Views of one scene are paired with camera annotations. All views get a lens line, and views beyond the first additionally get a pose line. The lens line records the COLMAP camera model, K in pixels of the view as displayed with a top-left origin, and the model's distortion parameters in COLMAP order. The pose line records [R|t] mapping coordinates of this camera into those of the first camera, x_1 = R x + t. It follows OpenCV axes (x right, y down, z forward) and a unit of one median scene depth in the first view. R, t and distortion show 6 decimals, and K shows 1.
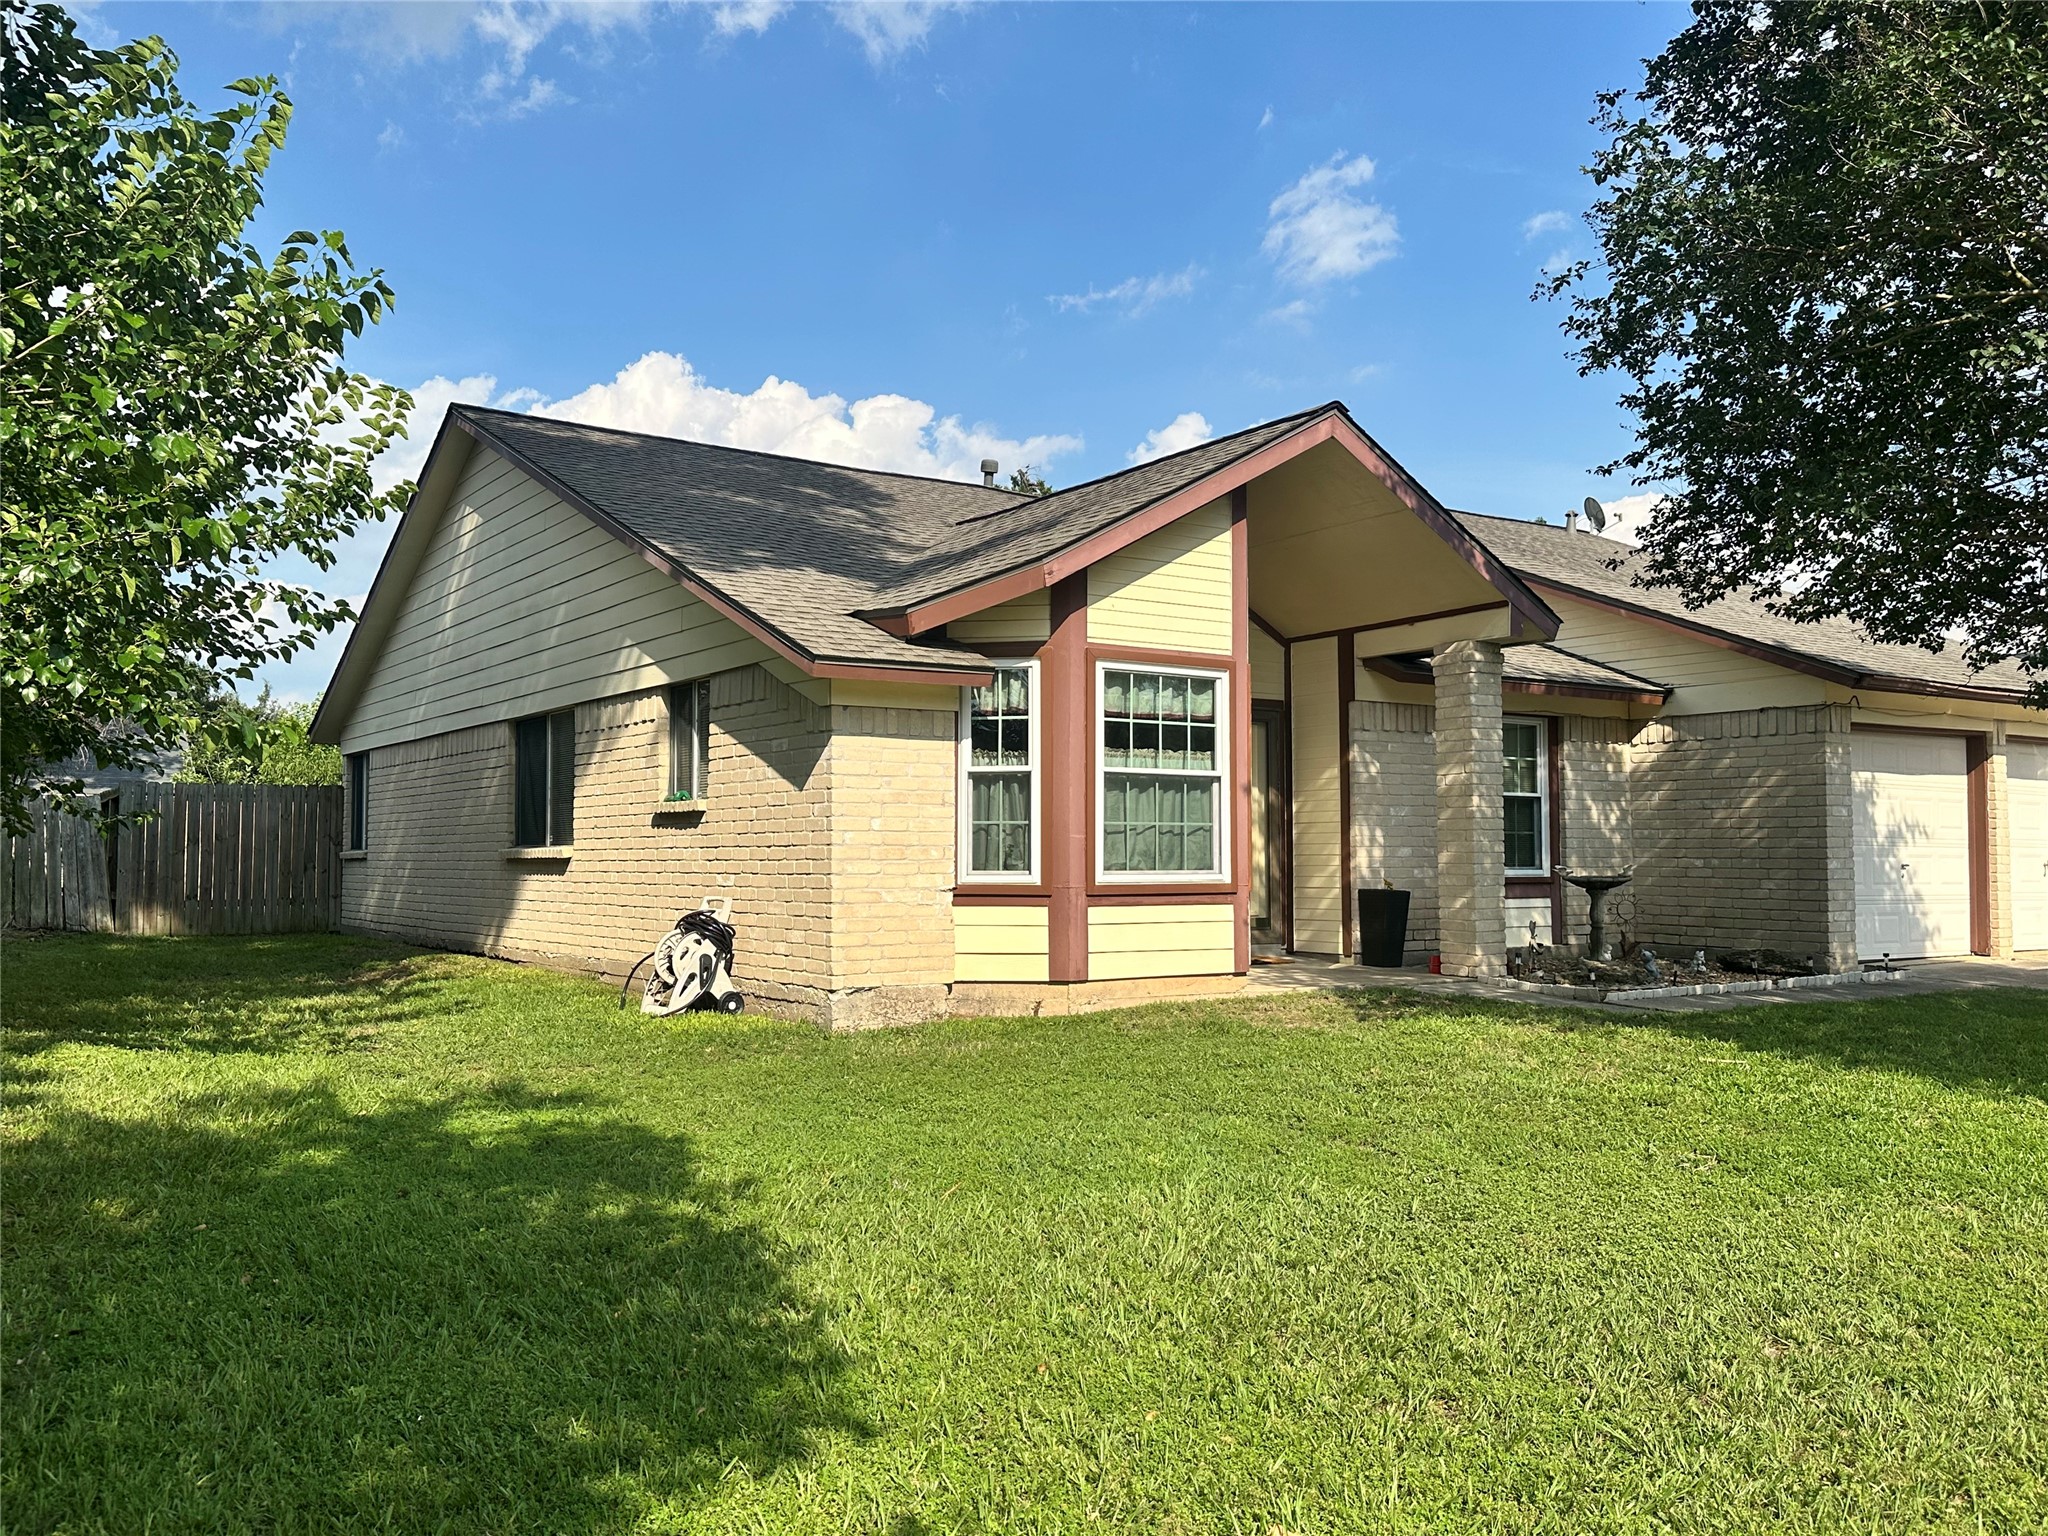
lens RADIAL K [[1696.3, 0, 1030.6], [0, 1696.3, 775.6], [0, 0, 1]] dist [0.069432, -0.083681]
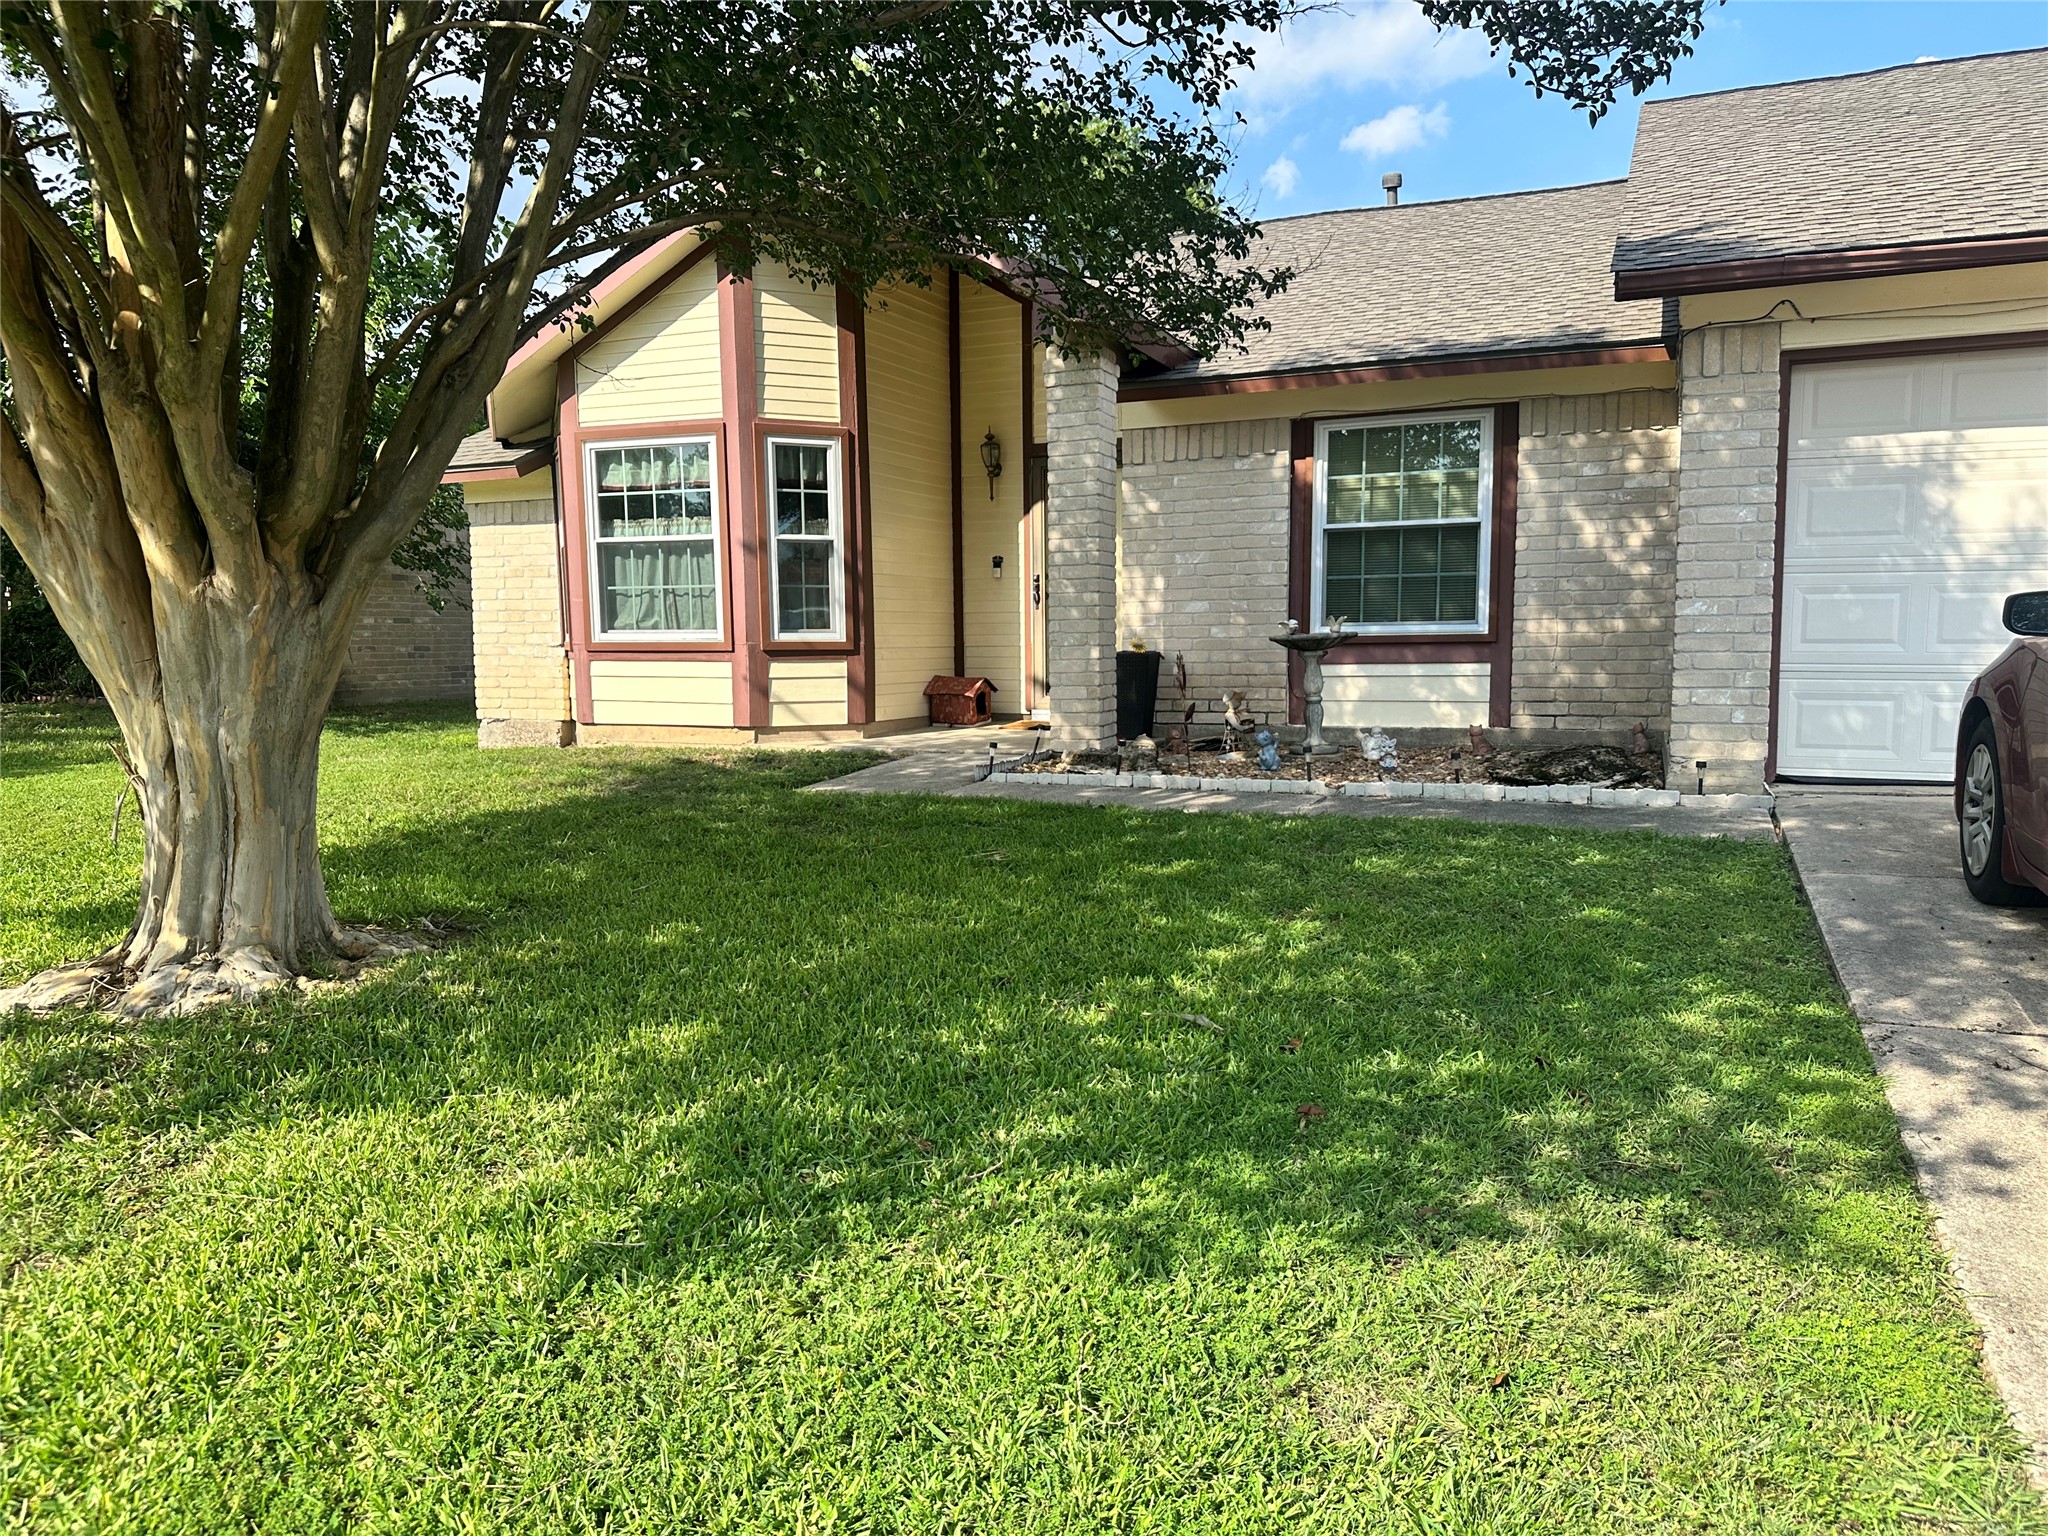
lens RADIAL K [[1436.9, 0, 1016.5], [0, 1436.9, 802.9], [0, 0, 1]] dist [0.075567, -0.100088]
pose [[0.527800, 0.095234, -0.844013, 0.940496], [0.051317, 0.988304, 0.143606, 0.041155], [0.847817, -0.119107, 0.516740, 0.652488]]
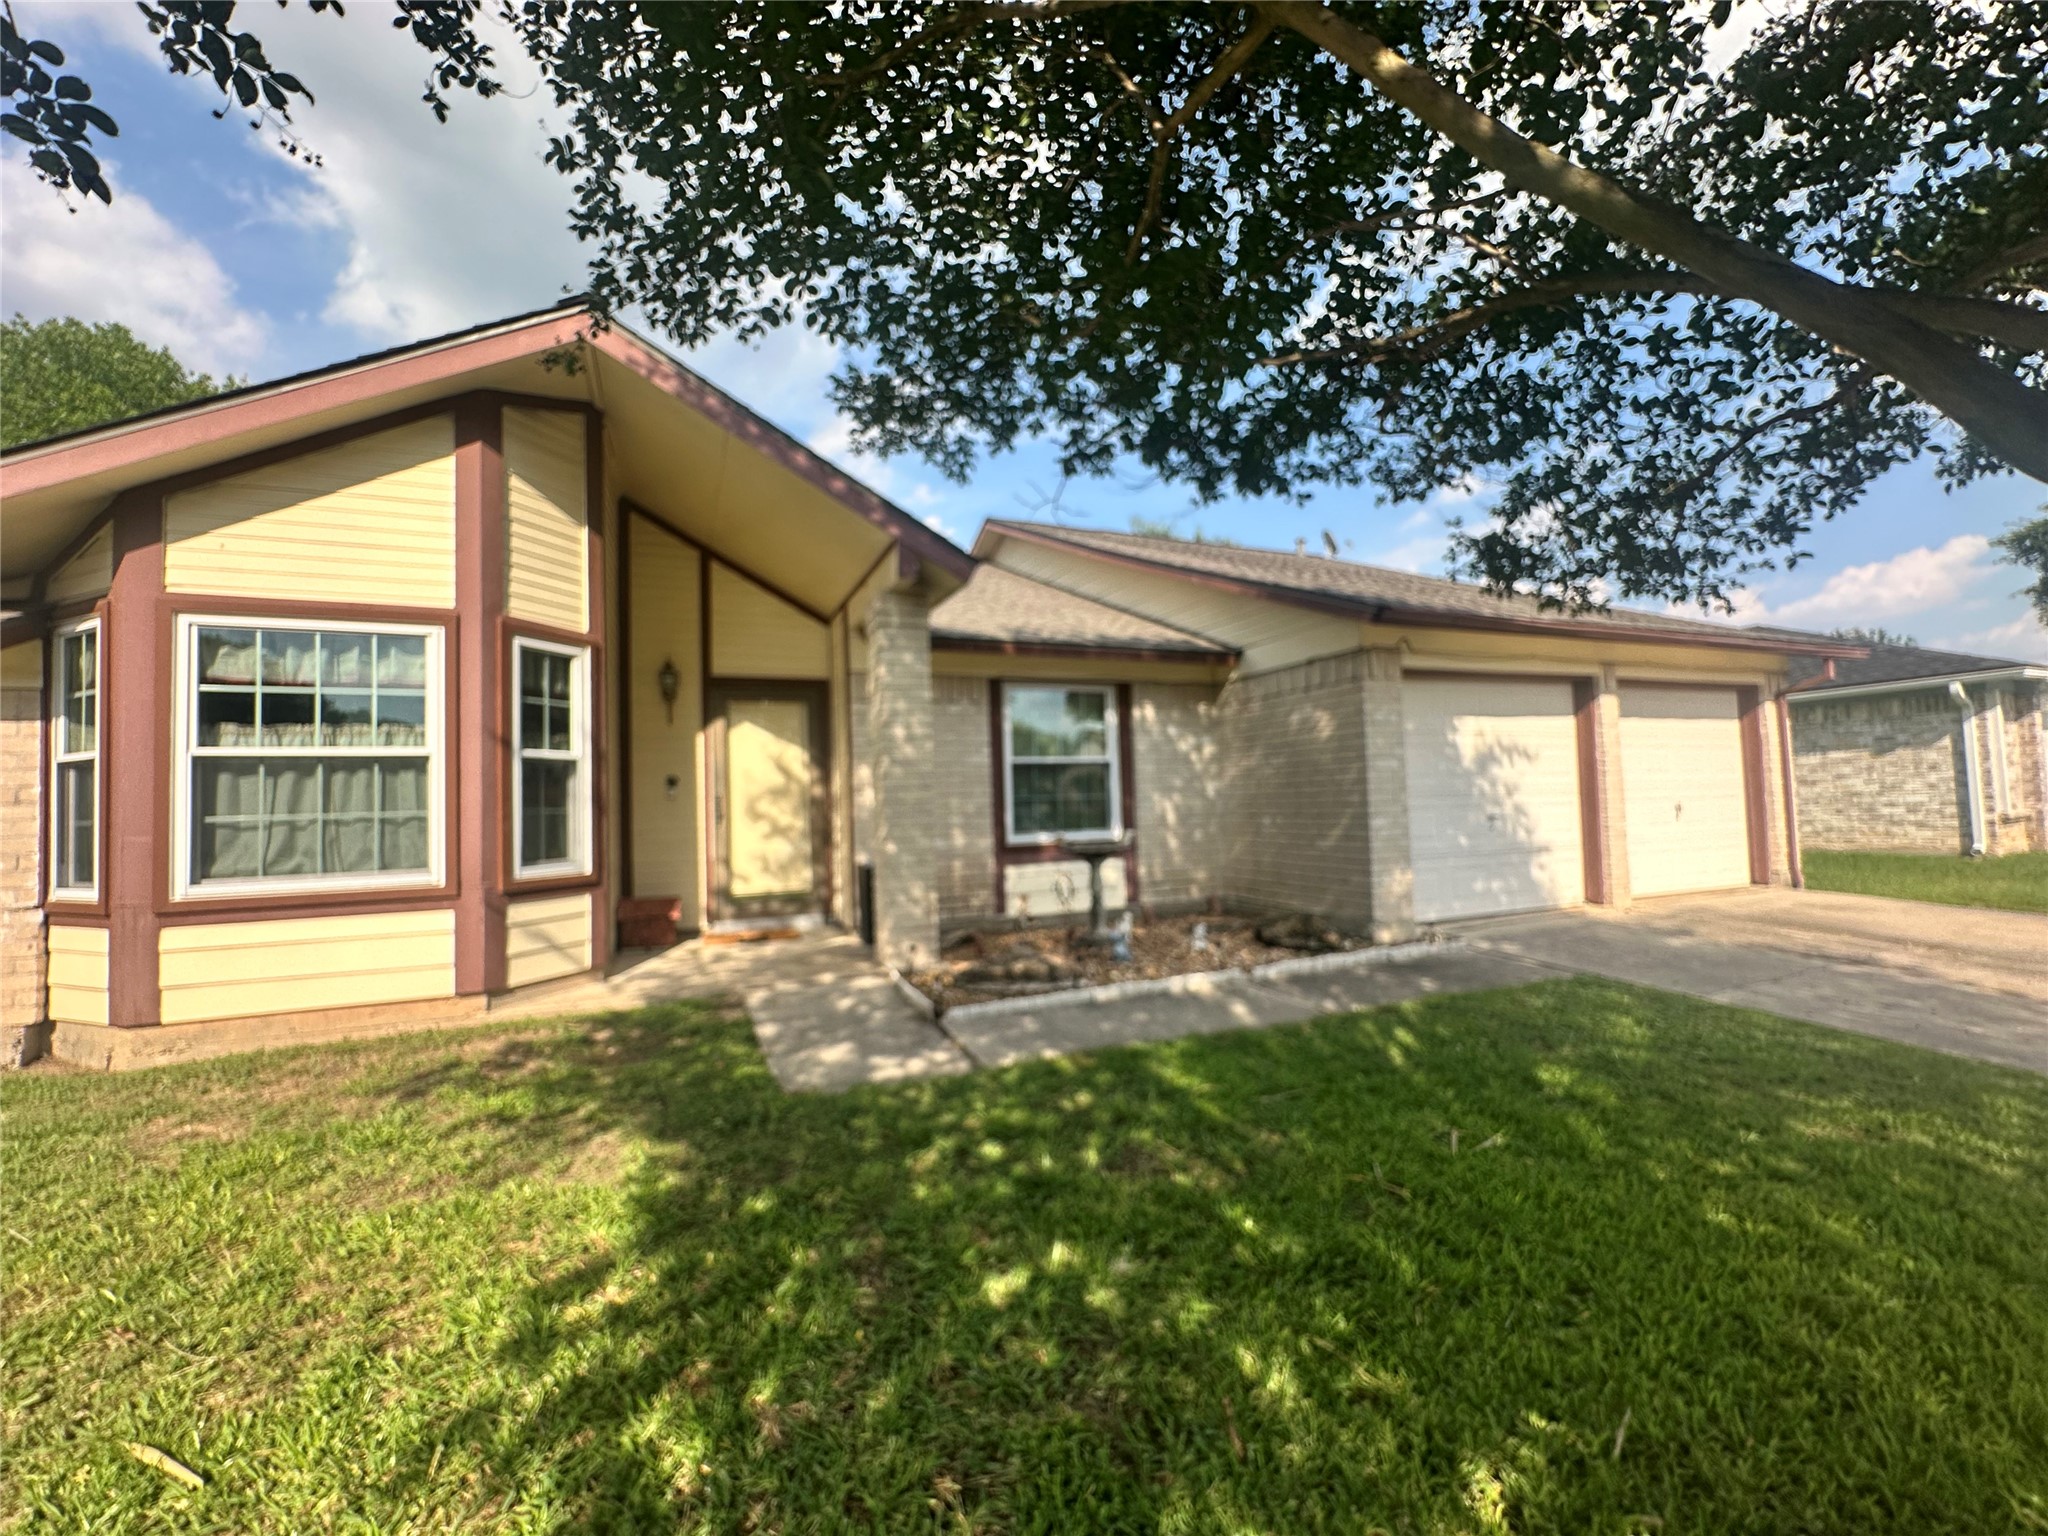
lens RADIAL K [[852.4, 0, 1024.7], [0, 852.4, 761.5], [0, 0, 1]] dist [-0.007874, 0.002210]
pose [[0.979787, -0.039222, -0.196158, 0.454195], [0.040013, 0.999199, 0.000069, 0.014597], [0.195999, -0.007917, 0.980572, 0.630027]]
